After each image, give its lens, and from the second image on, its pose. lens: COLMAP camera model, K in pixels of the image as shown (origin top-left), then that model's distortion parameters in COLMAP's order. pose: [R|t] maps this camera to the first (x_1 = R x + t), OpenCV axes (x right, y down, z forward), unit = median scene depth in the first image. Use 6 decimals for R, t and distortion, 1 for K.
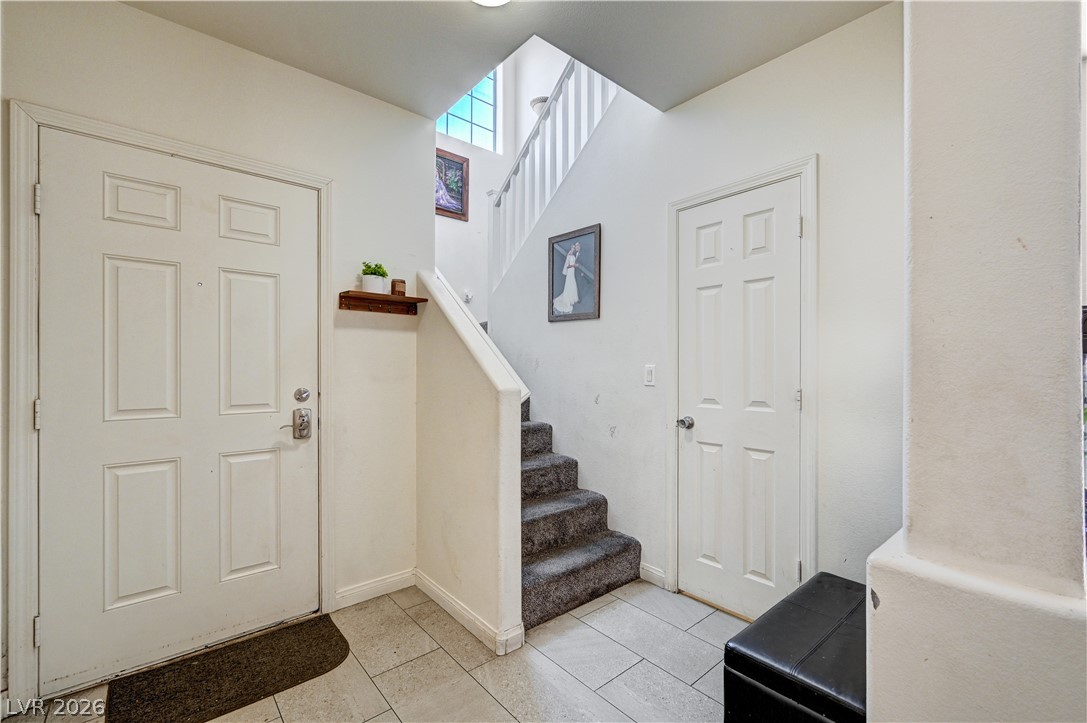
lens RADIAL K [[464.8, 0, 552.2], [0, 464.8, 368.4], [0, 0, 1]] dist [0.001161, -0.001064]
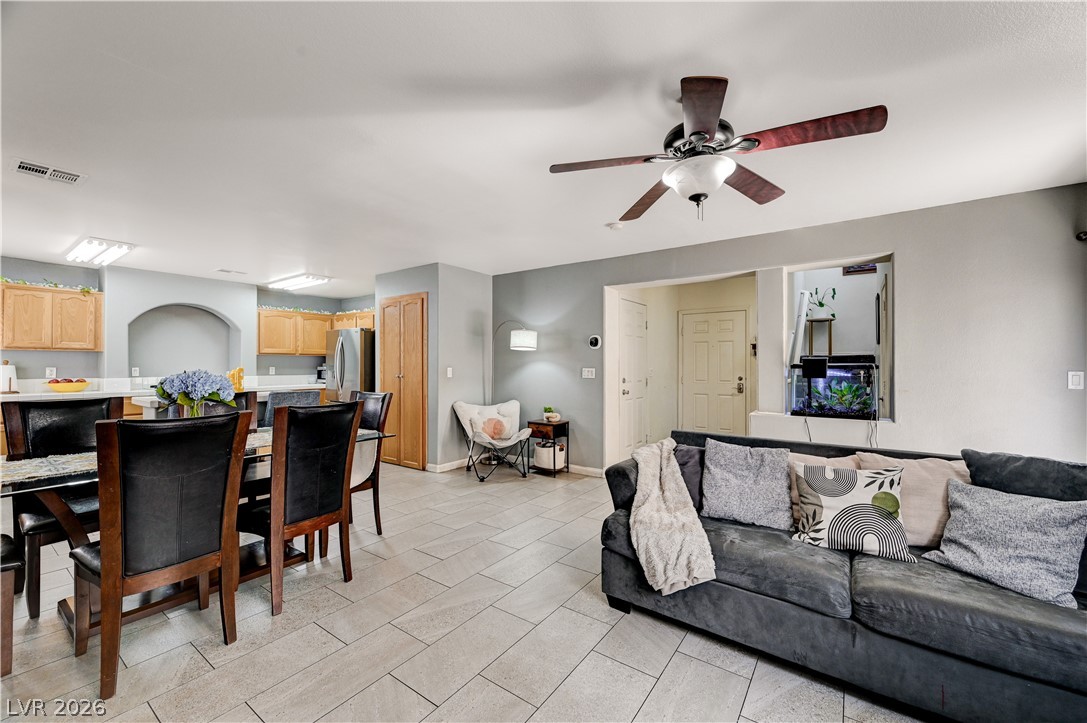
lens RADIAL K [[430.3, 0, 544.4], [0, 430.3, 364.0], [0, 0, 1]] dist [-0.001458, 0.000743]
pose [[0.227863, -0.005199, -0.973679, 2.010709], [-0.003828, 0.999973, -0.006235, -0.016522], [0.973686, 0.005148, 0.227837, -0.944929]]
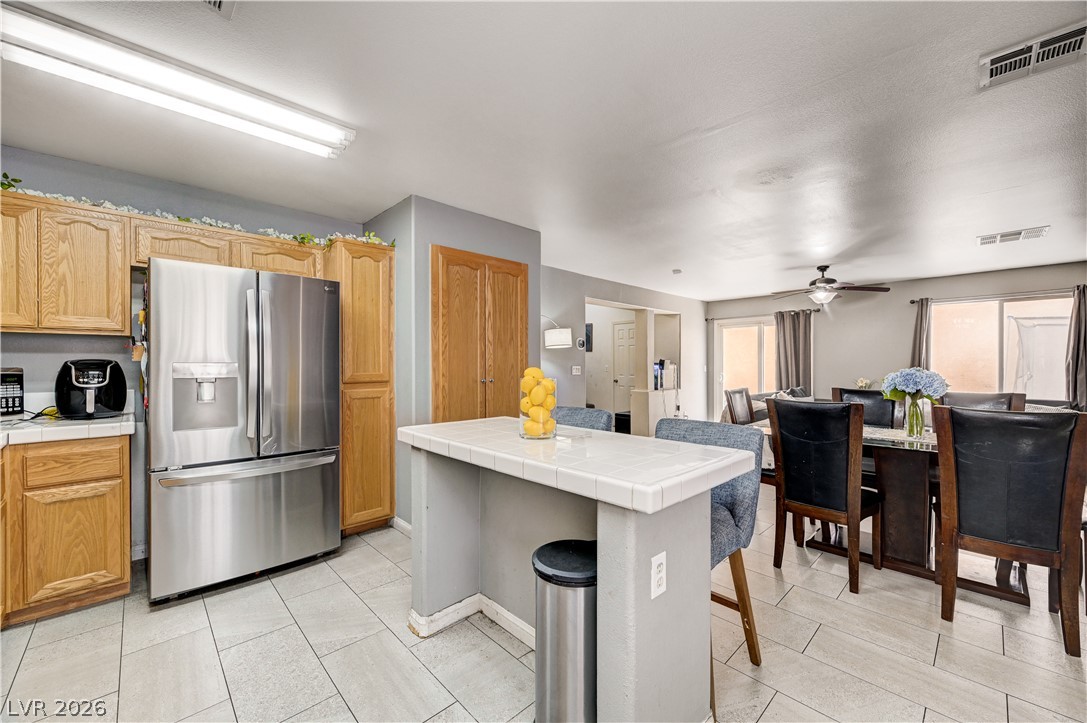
lens RADIAL K [[430.3, 0, 548.3], [0, 430.3, 365.9], [0, 0, 1]] dist [-0.001458, 0.000743]
pose [[0.998840, -0.001782, 0.048115, -0.458404], [0.001704, 0.999997, 0.001666, -0.014613], [-0.048118, -0.001582, 0.998840, -2.808014]]
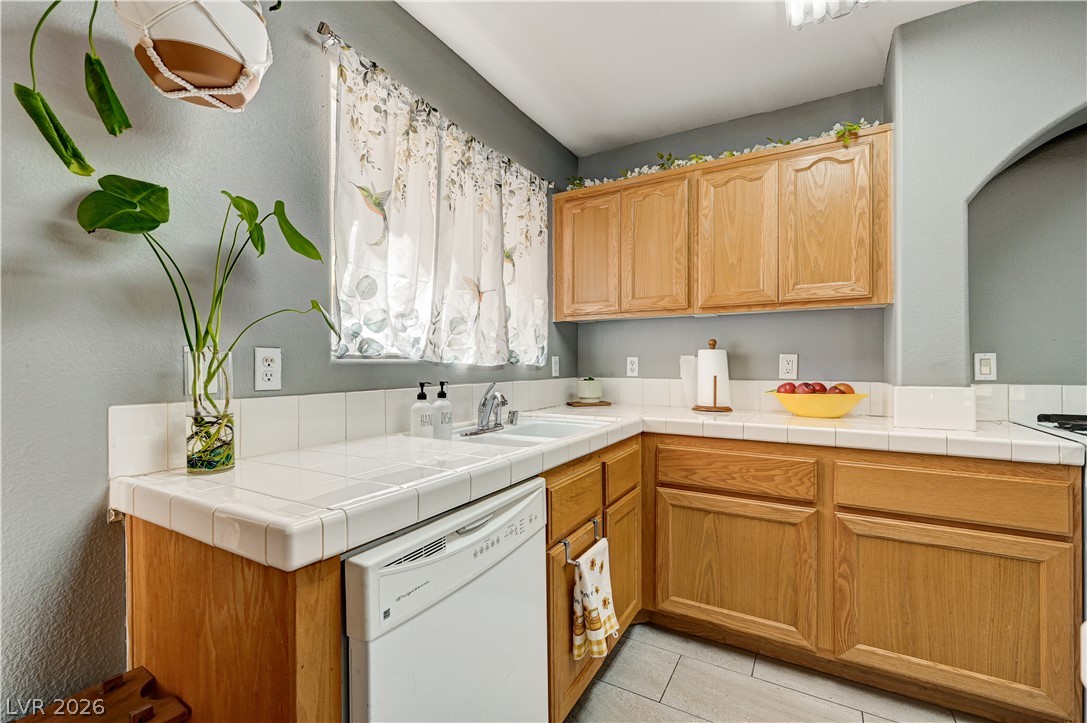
lens RADIAL K [[464.8, 0, 547.6], [0, 464.8, 365.3], [0, 0, 1]] dist [0.001161, -0.001064]
pose [[-0.947110, 0.000417, -0.320908, -0.032053], [-0.001159, 0.999988, 0.004720, 0.019279], [0.320906, 0.004842, -0.947099, -2.202710]]
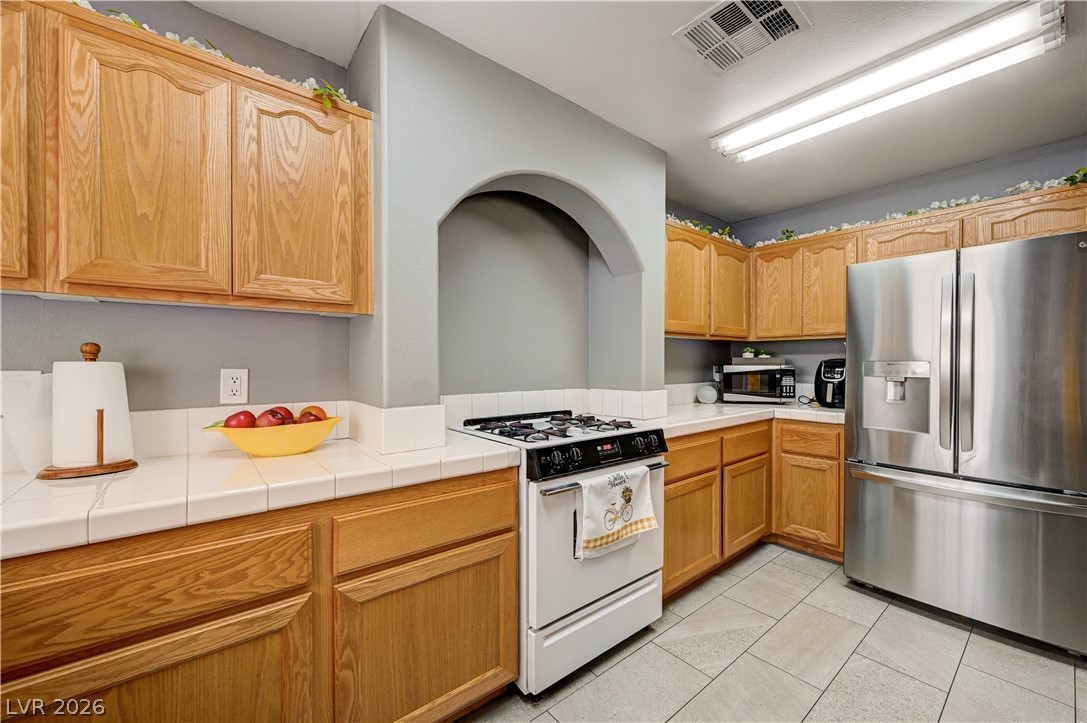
lens RADIAL K [[430.3, 0, 543.5], [0, 430.3, 366.0], [0, 0, 1]] dist [-0.001458, 0.000743]
pose [[-0.029412, 0.006140, -0.999549, -0.208909], [-0.003976, 0.999973, 0.006259, -0.013059], [0.999559, 0.004158, -0.029387, -2.510981]]
